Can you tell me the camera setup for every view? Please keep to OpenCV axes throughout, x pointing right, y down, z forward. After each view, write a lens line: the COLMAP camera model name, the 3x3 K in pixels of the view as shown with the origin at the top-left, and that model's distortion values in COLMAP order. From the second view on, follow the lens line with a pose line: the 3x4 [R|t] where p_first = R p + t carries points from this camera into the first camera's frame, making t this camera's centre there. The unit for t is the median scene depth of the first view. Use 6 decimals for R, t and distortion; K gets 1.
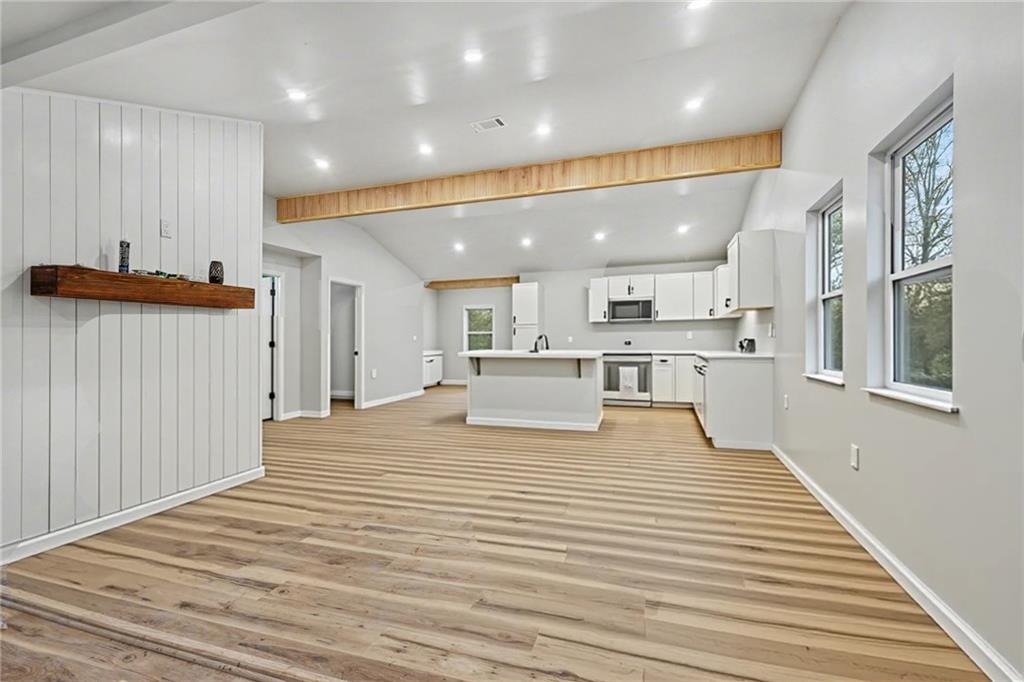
lens RADIAL K [[478.6, 0, 518.1], [0, 478.6, 342.0], [0, 0, 1]] dist [0.000311, -0.001021]
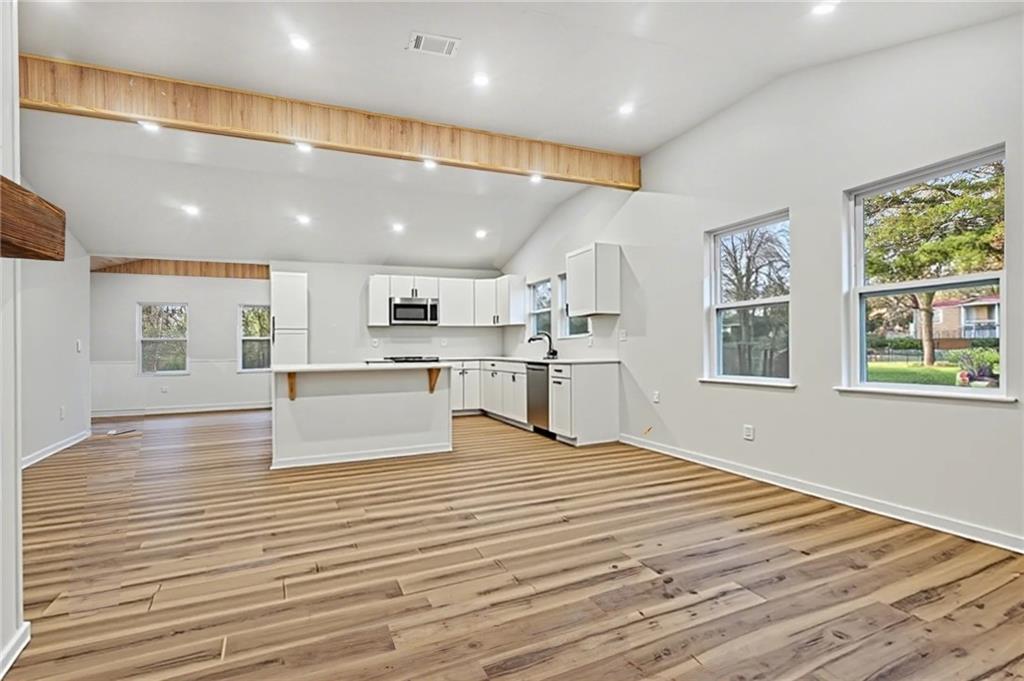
lens RADIAL K [[478.6, 0, 509.4], [0, 478.6, 354.6], [0, 0, 1]] dist [0.000311, -0.001021]
pose [[0.745475, -0.016291, 0.666335, -0.342498], [0.011462, 0.999867, 0.011622, 0.003053], [-0.666435, -0.001026, 0.745562, 0.286199]]
